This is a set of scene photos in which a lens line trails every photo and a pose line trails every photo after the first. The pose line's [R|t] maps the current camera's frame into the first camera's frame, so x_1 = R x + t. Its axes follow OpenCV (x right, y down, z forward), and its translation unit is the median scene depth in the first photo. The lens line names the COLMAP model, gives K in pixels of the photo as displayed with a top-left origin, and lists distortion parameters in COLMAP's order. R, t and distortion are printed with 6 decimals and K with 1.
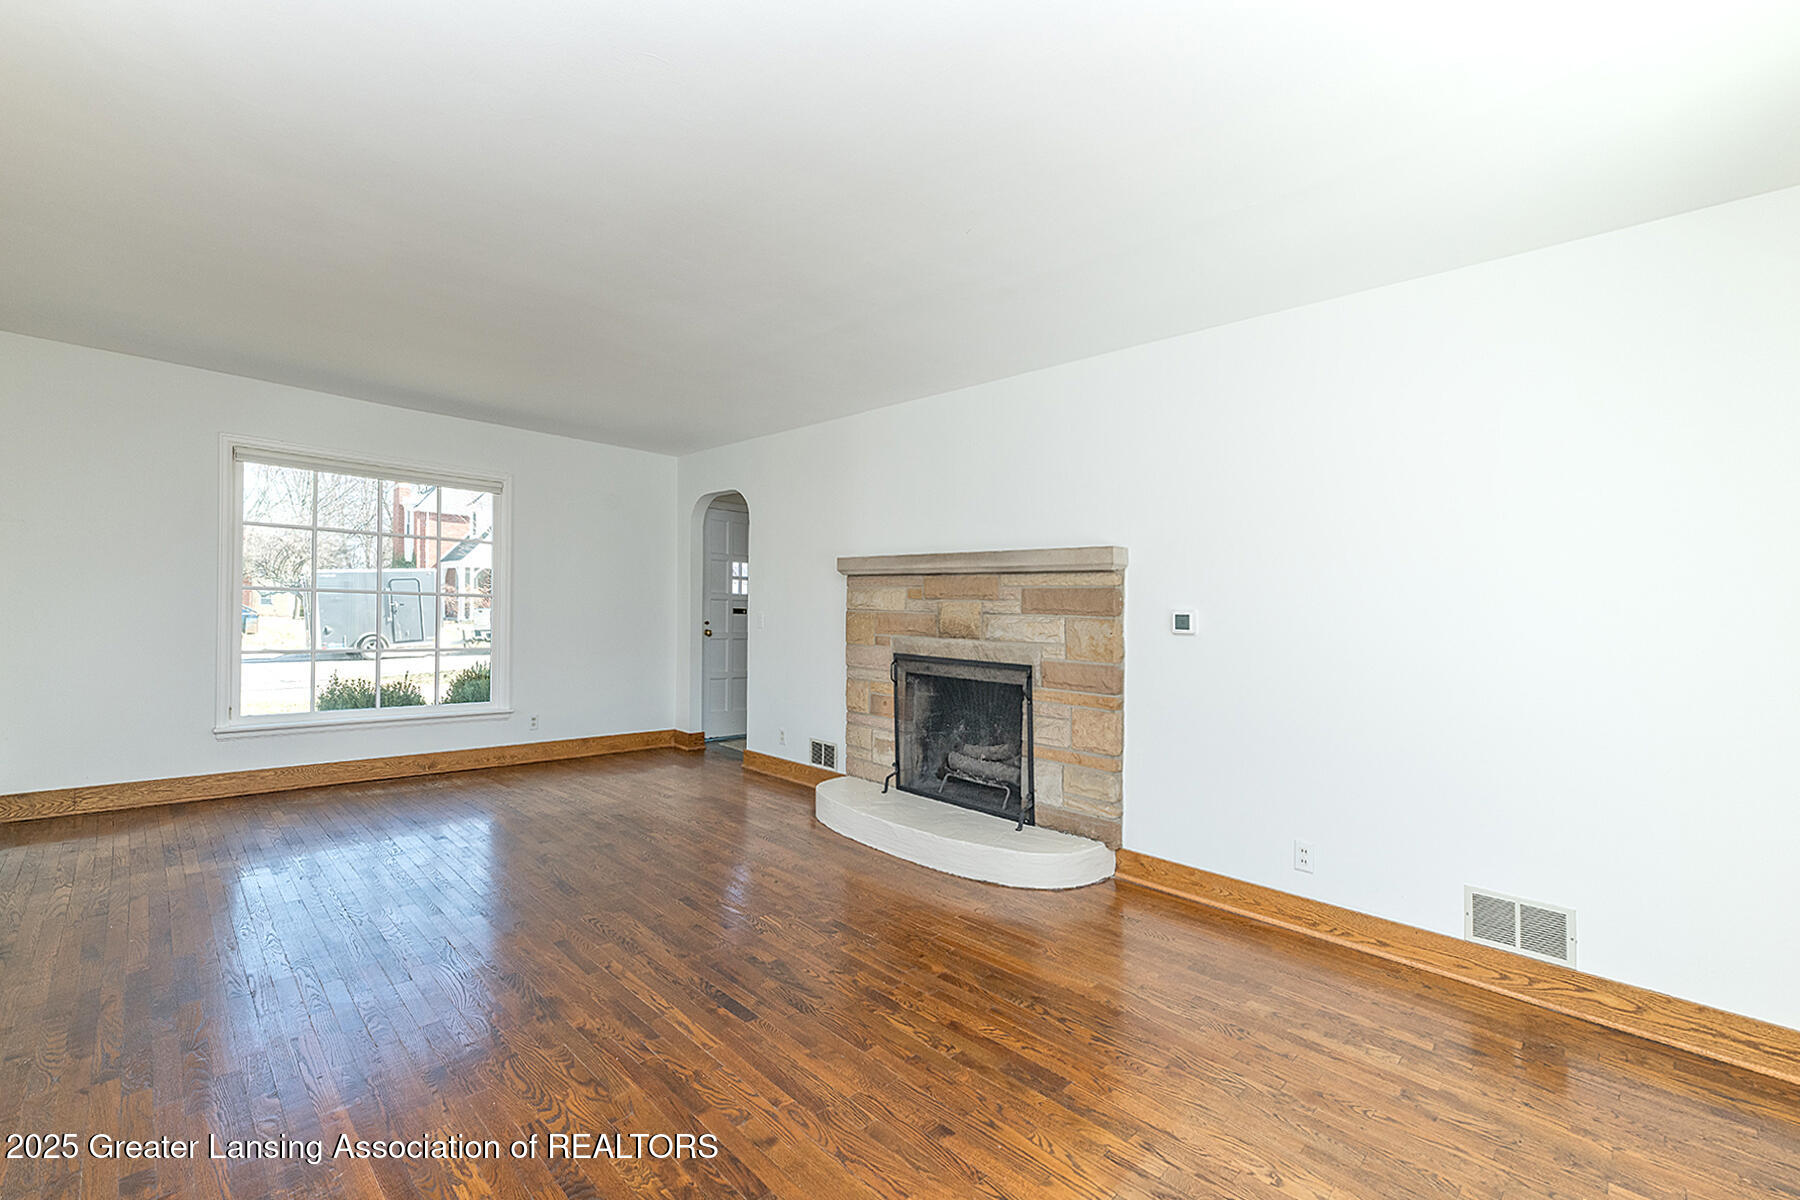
lens RADIAL K [[765.2, 0, 896.9], [0, 765.2, 628.8], [0, 0, 1]] dist [0.001261, 0.000144]
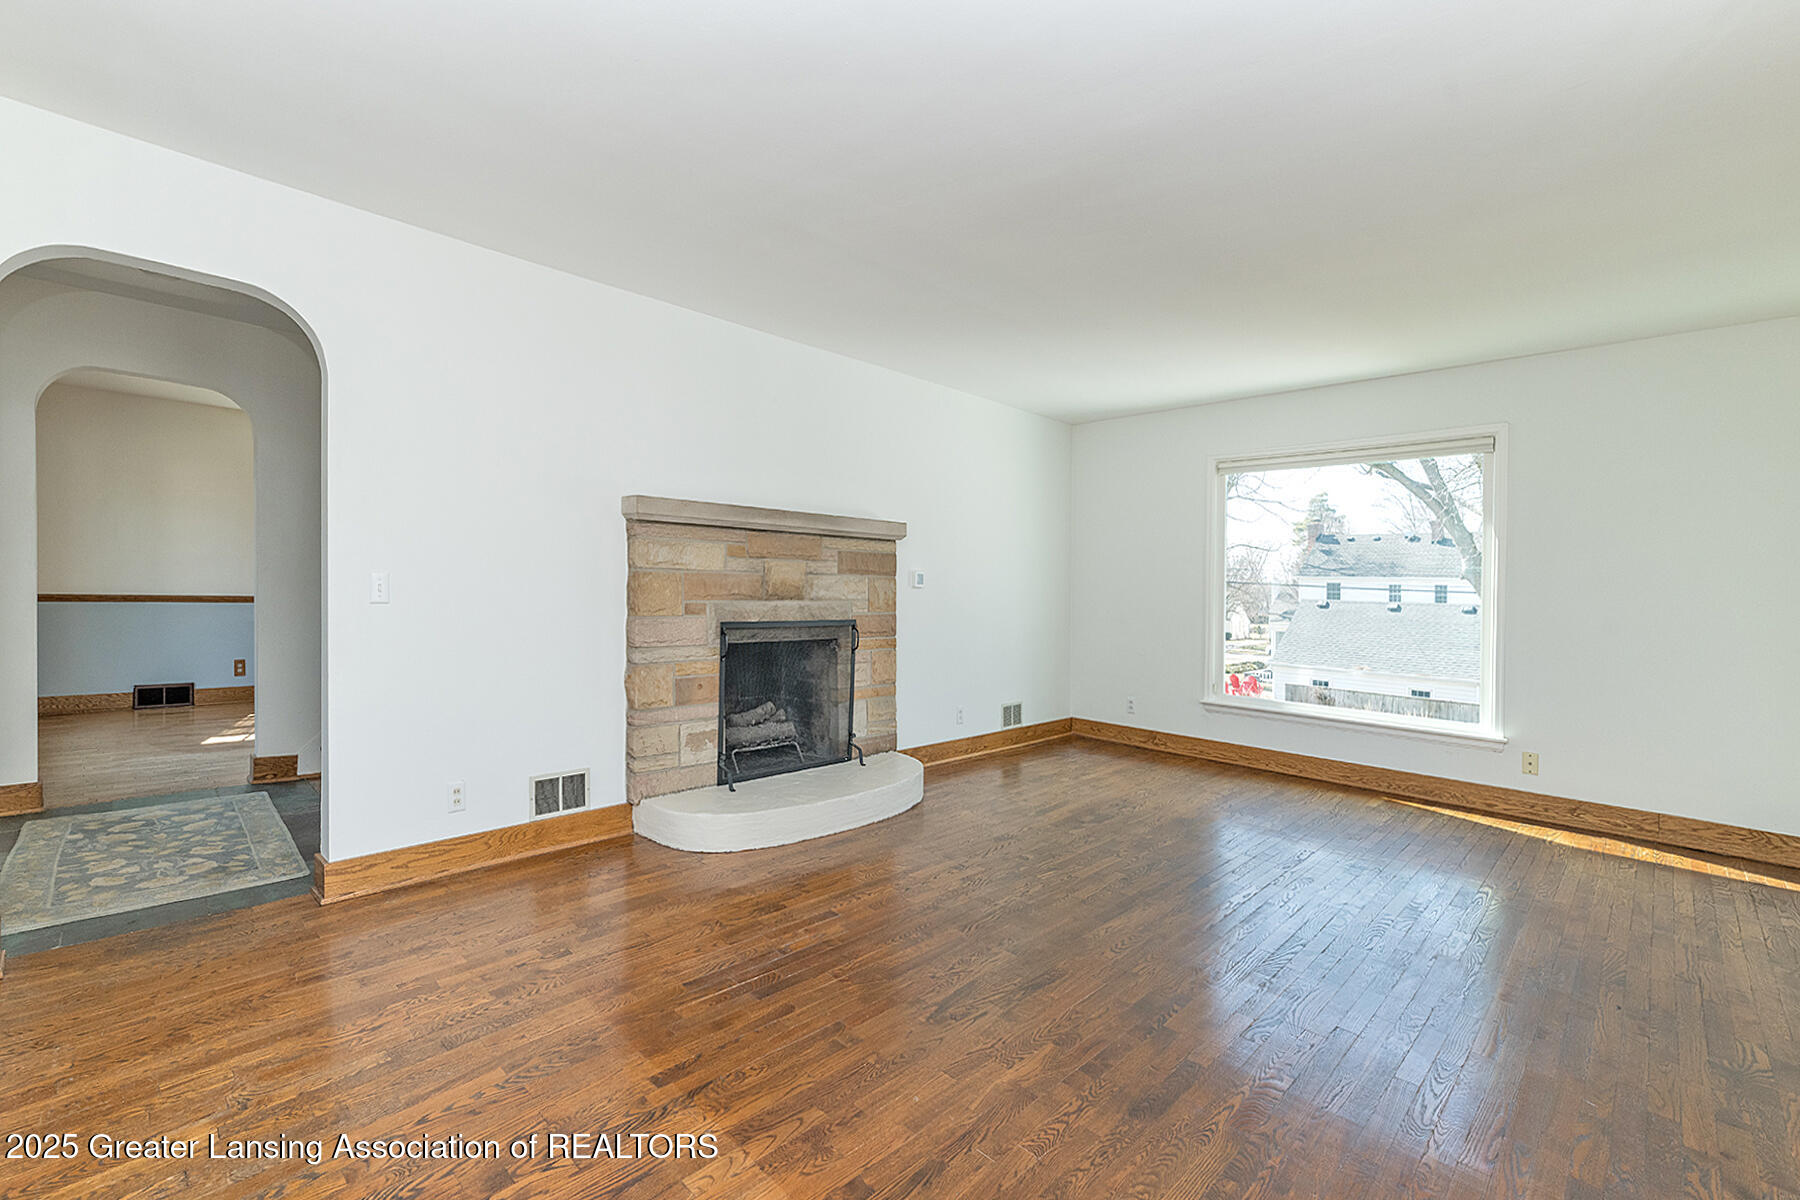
lens RADIAL K [[742.3, 0, 896.6], [0, 742.3, 566.3], [0, 0, 1]] dist [0.000452, 0.000039]
pose [[0.014049, -0.018230, 0.999735, -0.839230], [-0.010451, 0.999776, 0.018378, -0.047531], [-0.999847, -0.010707, 0.013856, 0.839405]]
